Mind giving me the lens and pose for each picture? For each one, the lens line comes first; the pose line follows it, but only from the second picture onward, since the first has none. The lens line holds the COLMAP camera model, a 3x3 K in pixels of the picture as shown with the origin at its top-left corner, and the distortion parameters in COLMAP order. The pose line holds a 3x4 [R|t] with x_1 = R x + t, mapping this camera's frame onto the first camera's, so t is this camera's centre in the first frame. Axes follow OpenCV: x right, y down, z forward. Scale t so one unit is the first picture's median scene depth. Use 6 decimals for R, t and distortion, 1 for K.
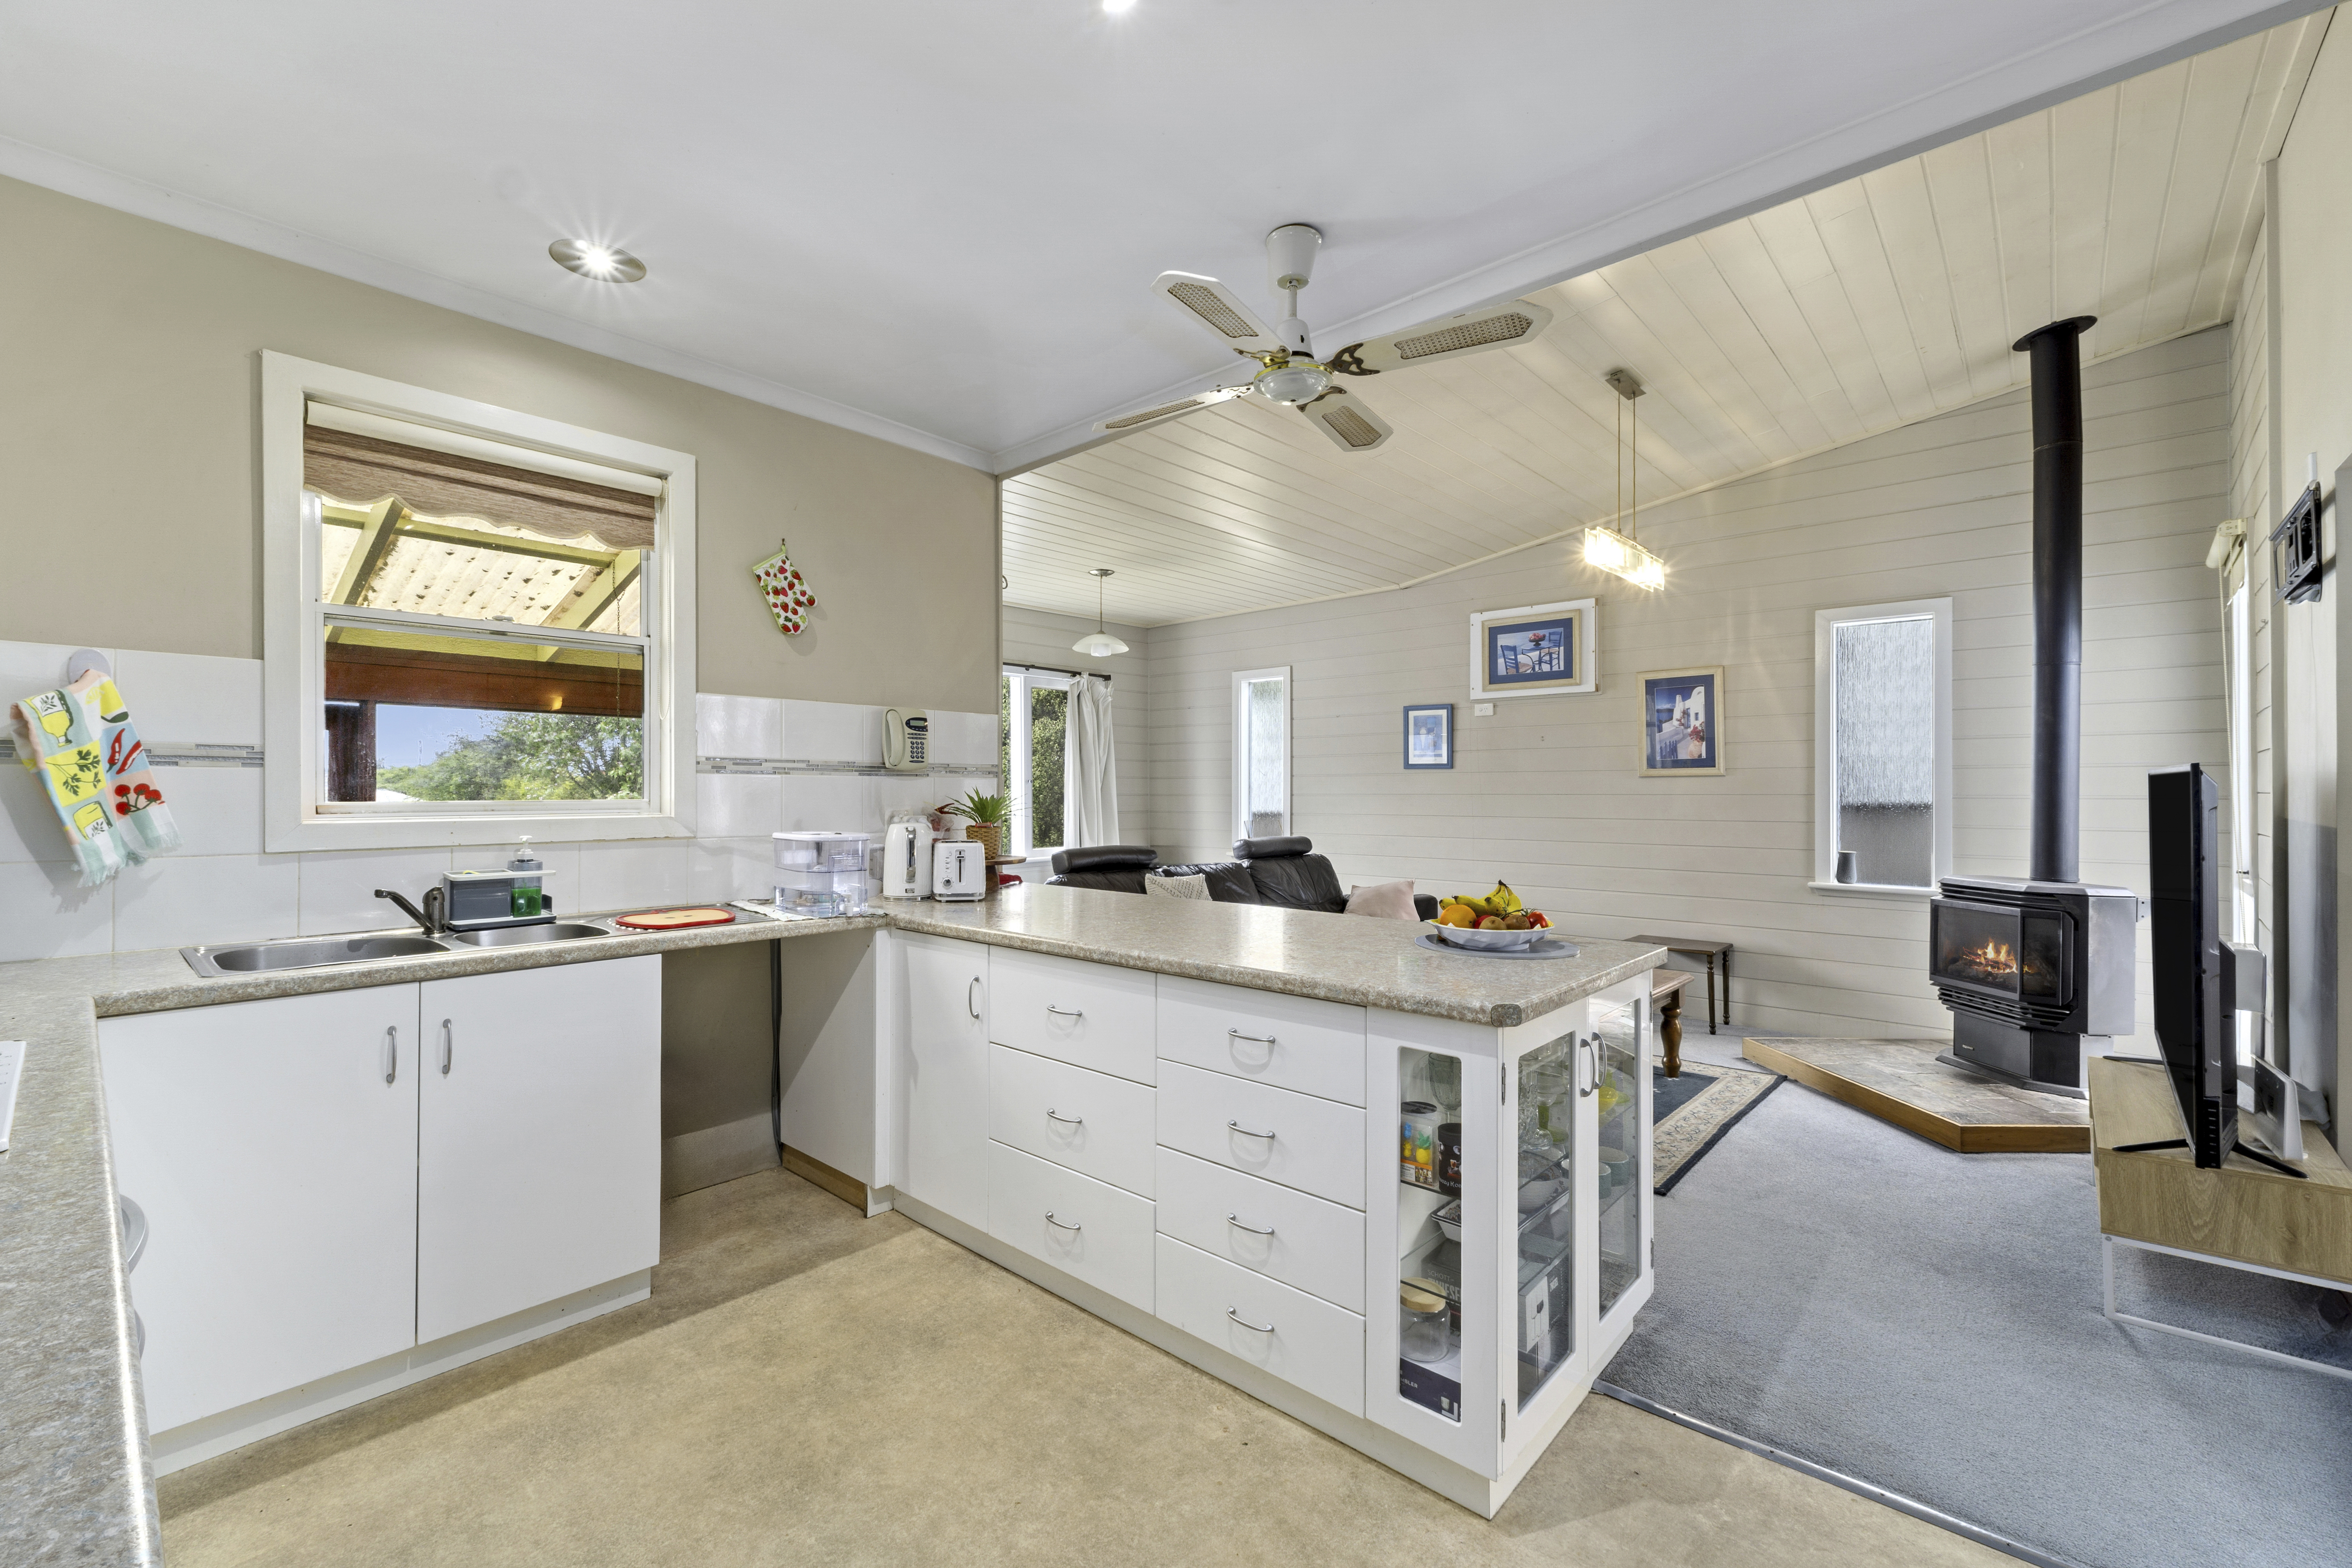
lens RADIAL K [[996.3, 0, 1175.6], [0, 996.3, 792.3], [0, 0, 1]] dist [0.001457, -0.000900]
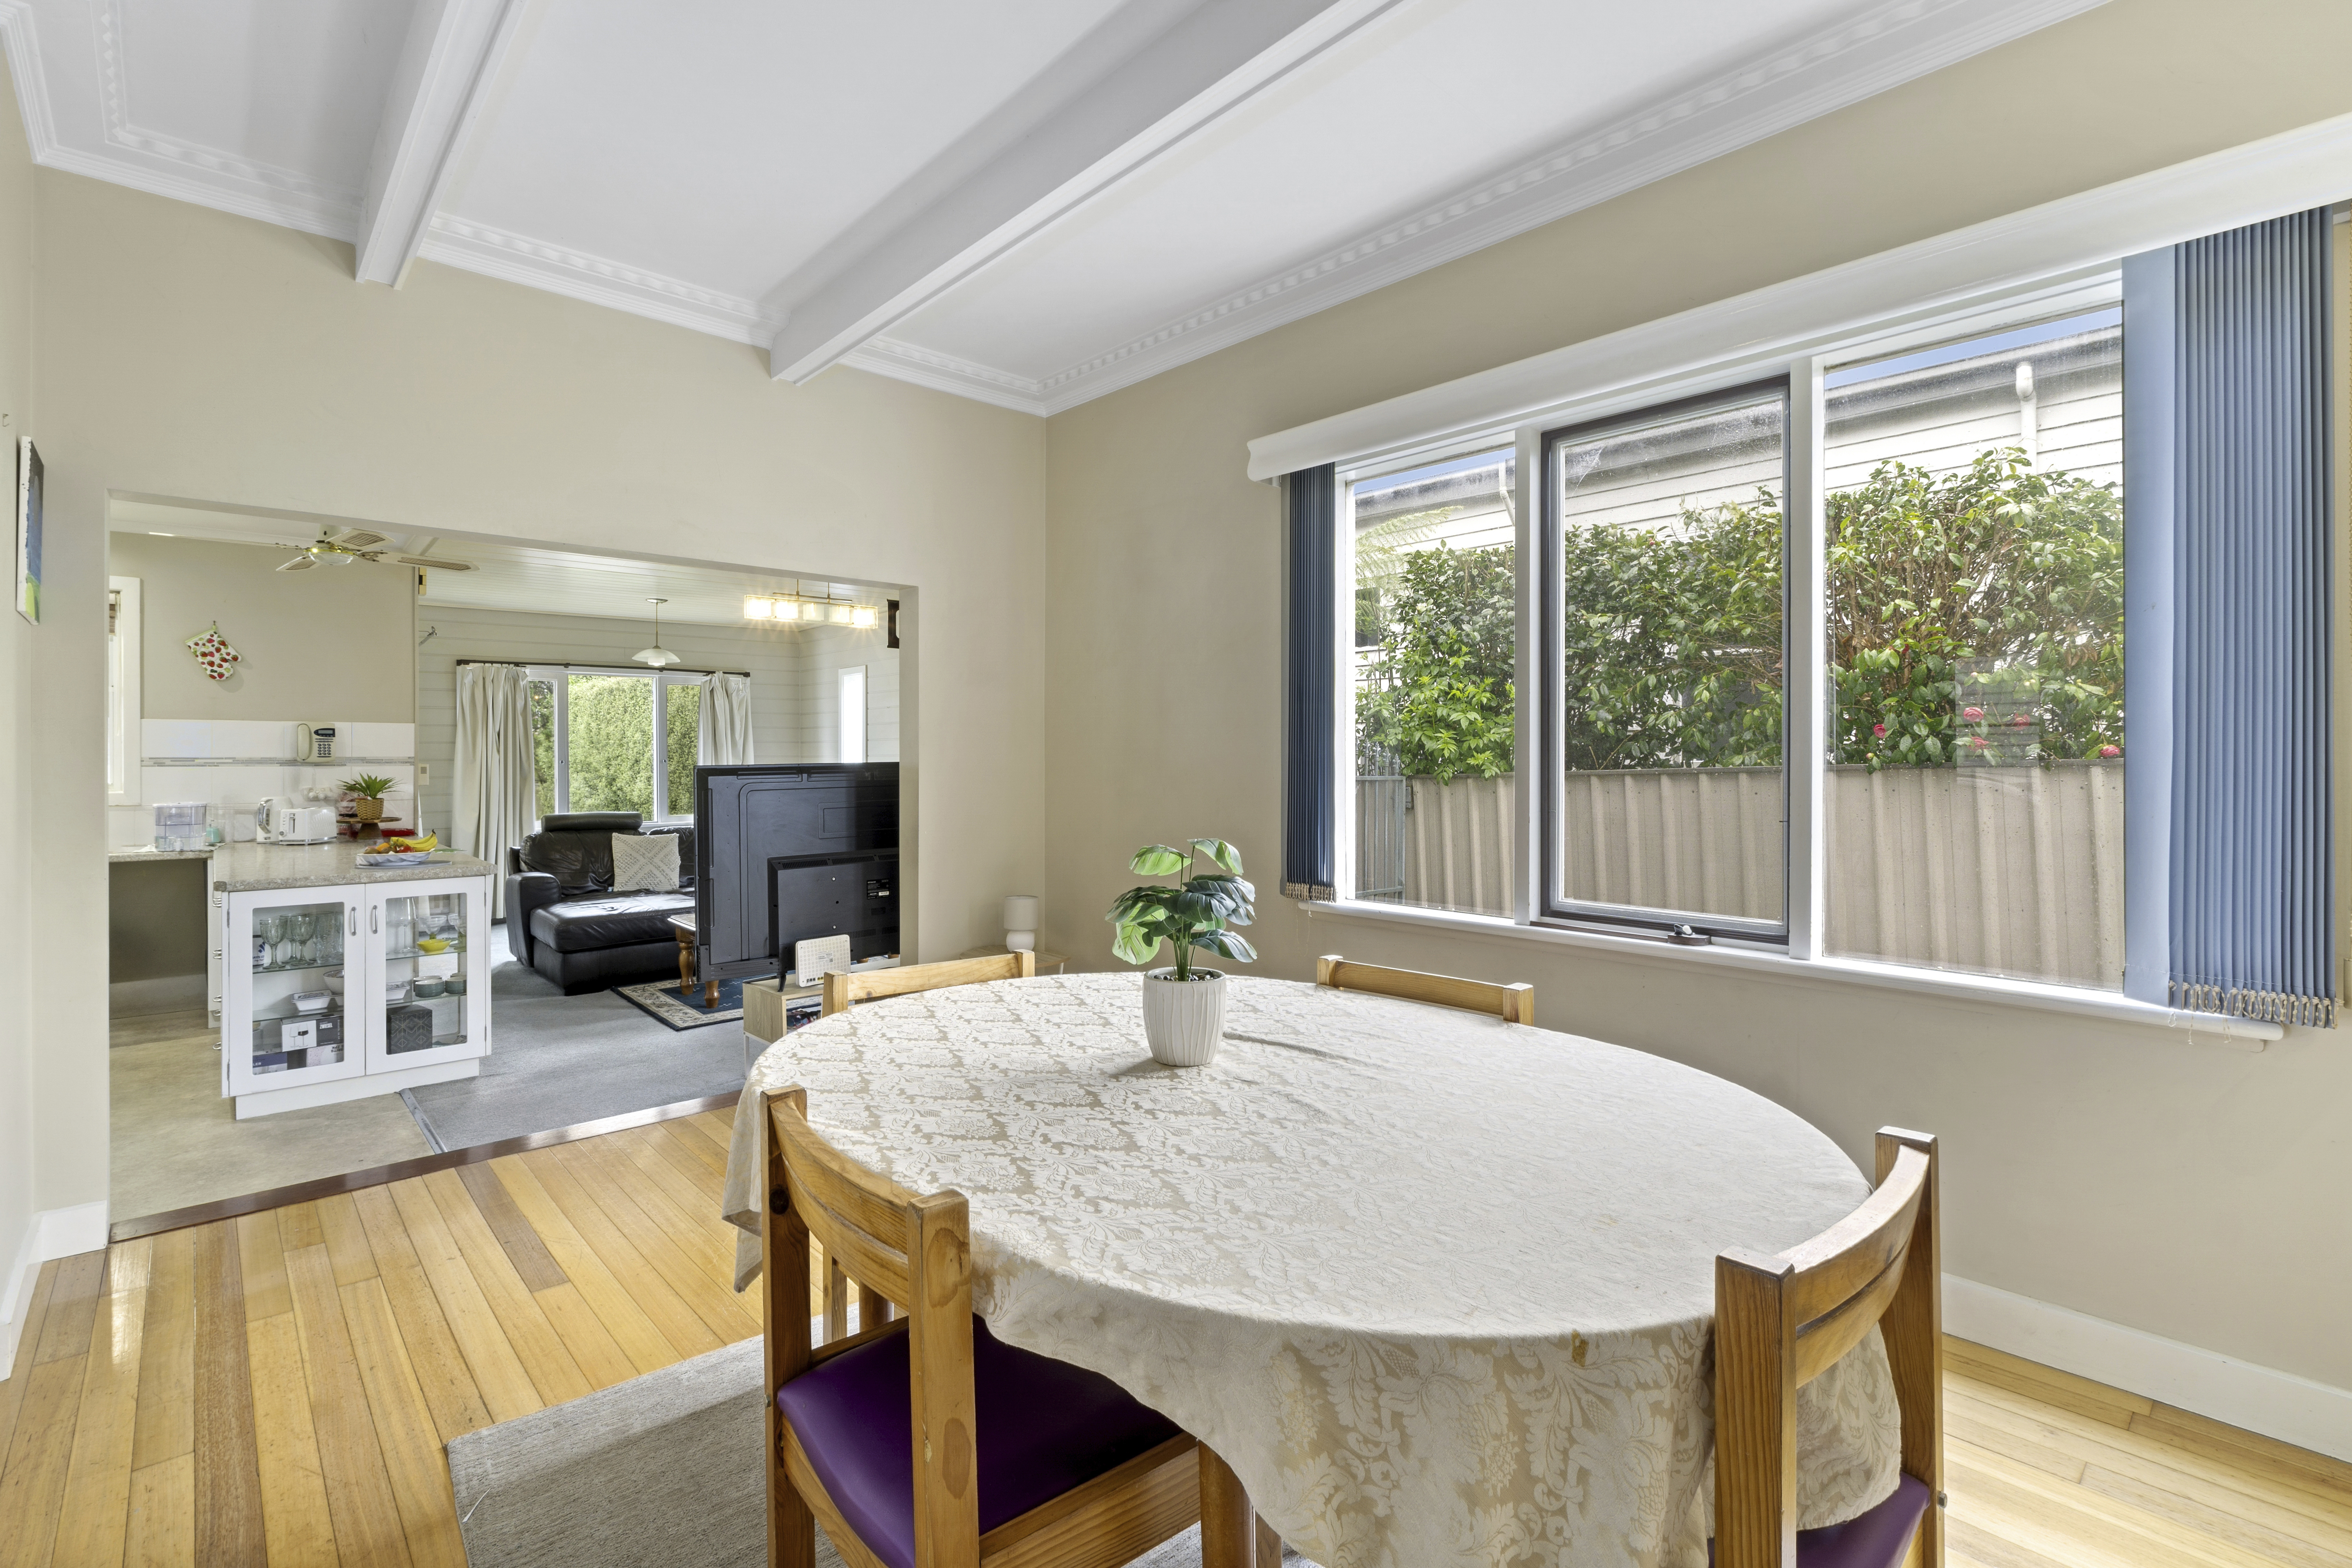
lens RADIAL K [[1088.4, 0, 1169.6], [0, 1088.4, 770.4], [0, 0, 1]] dist [-0.001349, 0.000034]
pose [[0.993772, -0.002761, -0.111399, 0.877701], [0.003941, 0.999938, 0.010376, -0.015519], [0.111364, -0.010751, 0.993722, -0.380385]]
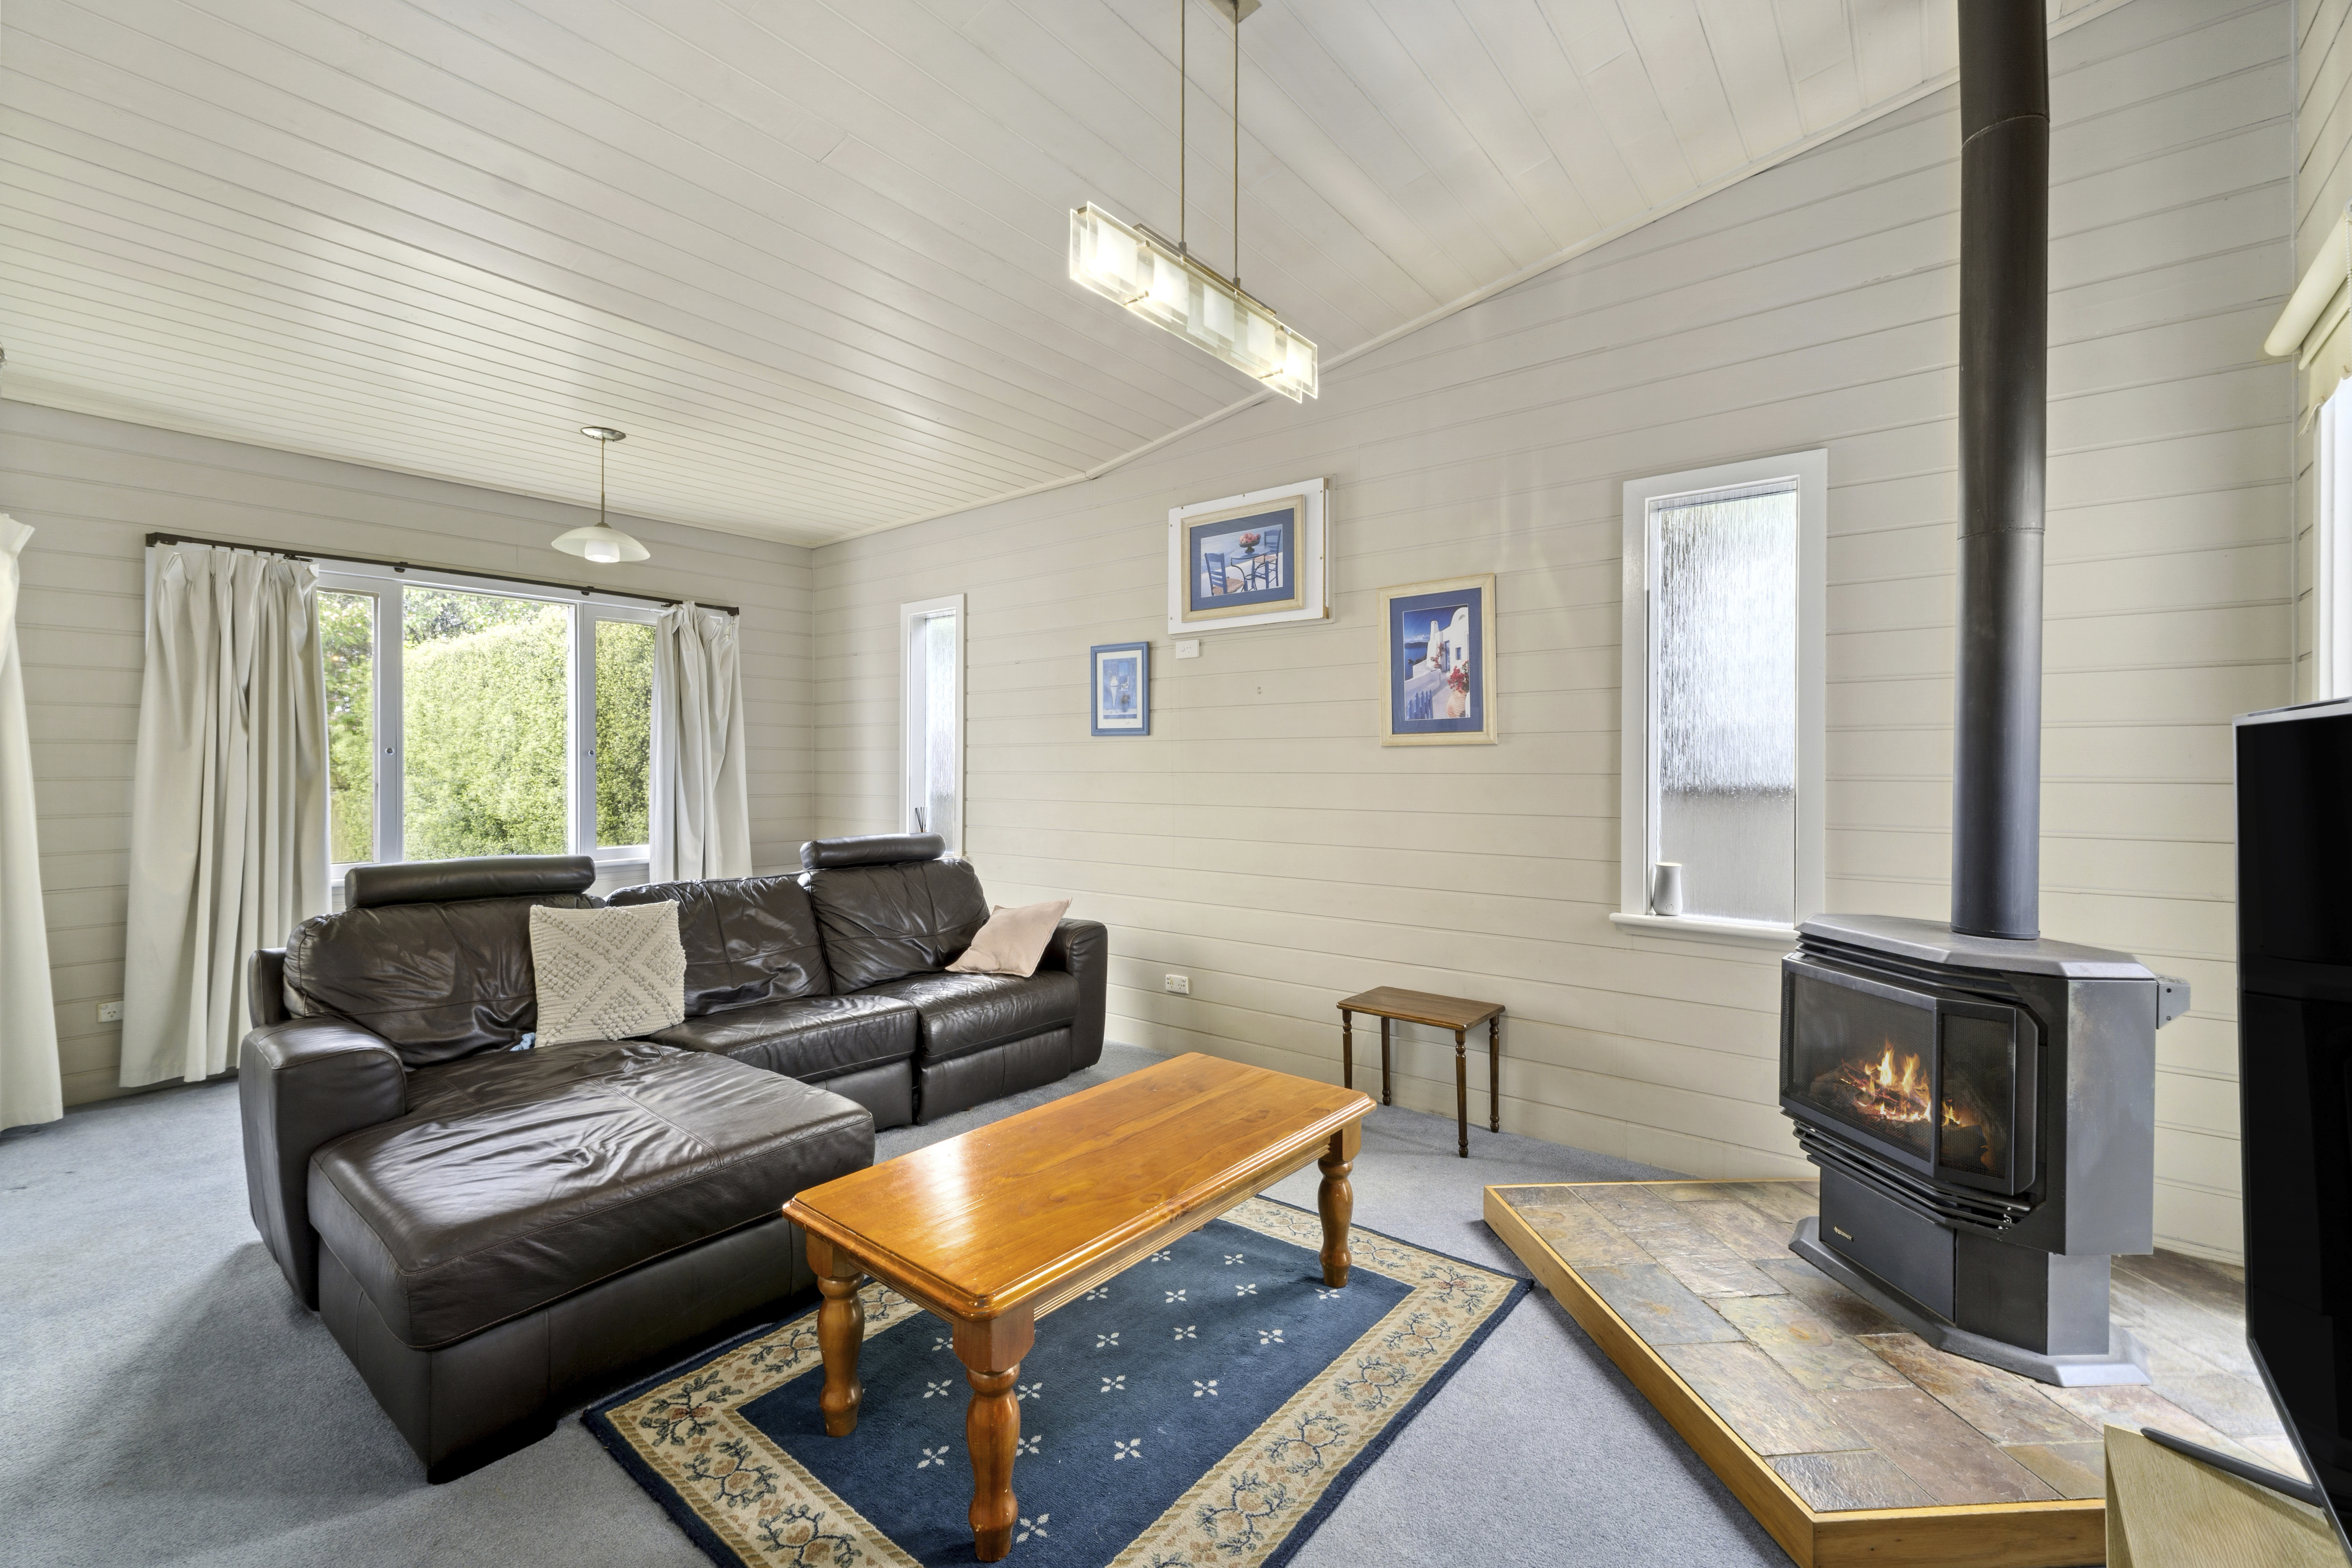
lens RADIAL K [[996.3, 0, 1183.5], [0, 996.3, 774.3], [0, 0, 1]] dist [0.001457, -0.000900]
pose [[0.997725, 0.001333, 0.067402, 0.313428], [-0.001634, 0.999989, 0.004424, 0.000158], [-0.067395, -0.004524, 0.997716, 0.379154]]
